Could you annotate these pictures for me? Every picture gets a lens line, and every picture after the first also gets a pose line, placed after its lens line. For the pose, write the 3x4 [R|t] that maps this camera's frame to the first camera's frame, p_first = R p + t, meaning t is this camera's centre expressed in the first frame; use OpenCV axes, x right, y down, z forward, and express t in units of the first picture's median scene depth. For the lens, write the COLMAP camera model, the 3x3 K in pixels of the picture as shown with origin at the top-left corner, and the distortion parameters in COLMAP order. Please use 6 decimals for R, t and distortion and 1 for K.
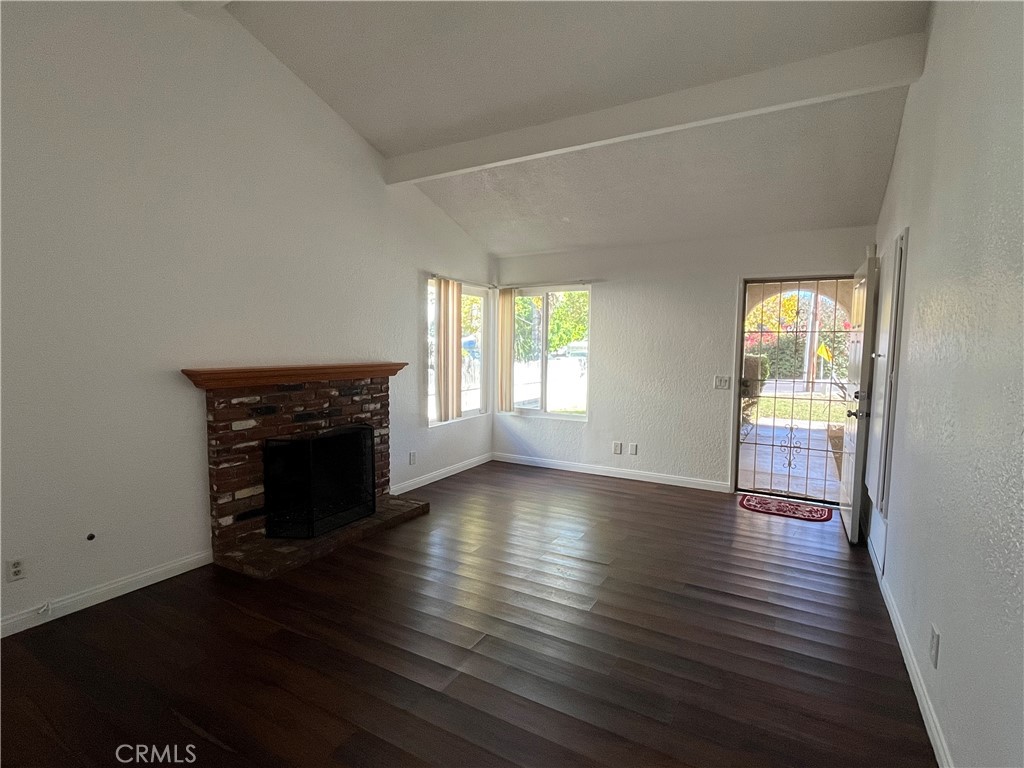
lens RADIAL K [[503.8, 0, 509.4], [0, 503.8, 384.1], [0, 0, 1]] dist [0.000325, 0.000124]
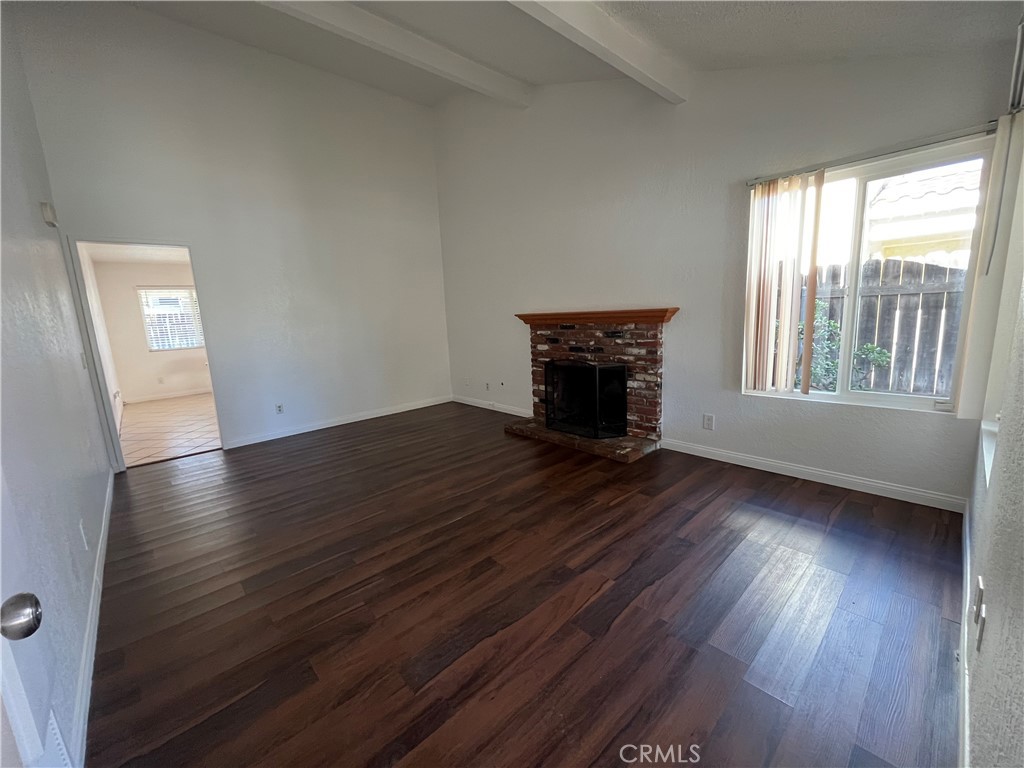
lens RADIAL K [[414.4, 0, 508.9], [0, 414.4, 385.2], [0, 0, 1]] dist [0.001507, 0.000132]
pose [[-0.298792, 0.174263, -0.938273, 0.690221], [-0.029748, 0.981008, 0.191674, -0.047560], [0.953854, 0.085182, -0.287934, 1.091126]]
